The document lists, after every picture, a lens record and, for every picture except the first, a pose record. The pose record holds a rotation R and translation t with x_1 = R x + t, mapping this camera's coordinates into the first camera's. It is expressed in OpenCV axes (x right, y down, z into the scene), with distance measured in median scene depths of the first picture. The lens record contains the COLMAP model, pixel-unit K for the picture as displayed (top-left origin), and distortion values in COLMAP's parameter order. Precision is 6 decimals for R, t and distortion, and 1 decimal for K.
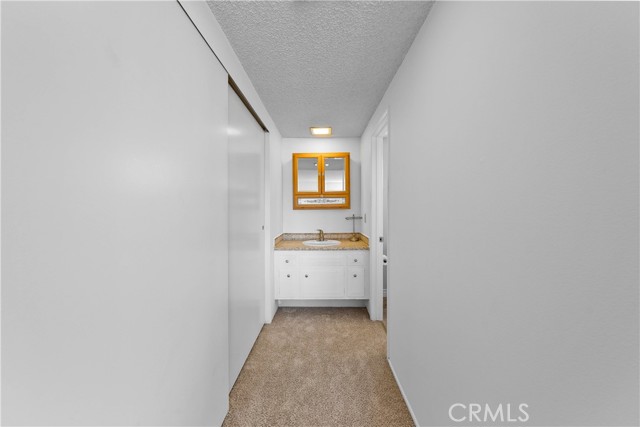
lens RADIAL K [[221.6, 0, 319.1], [0, 221.6, 211.6], [0, 0, 1]] dist [0.001079, 0.000059]
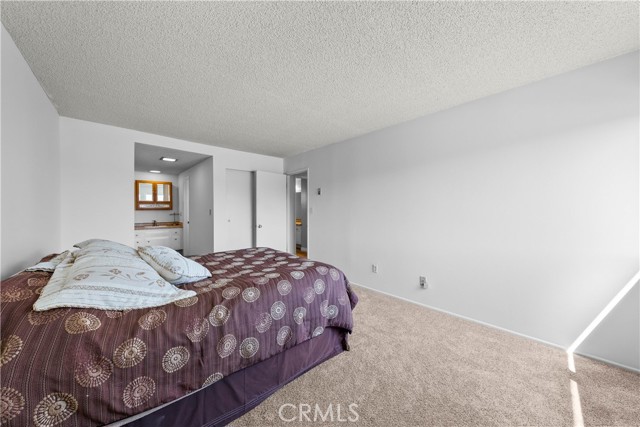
lens RADIAL K [[221.6, 0, 316.6], [0, 221.6, 209.4], [0, 0, 1]] dist [0.001079, 0.000059]
pose [[0.724537, -0.007786, 0.689192, -0.313780], [-0.004011, 0.999872, 0.015513, -0.055393], [-0.689224, -0.014005, 0.724413, -1.439971]]
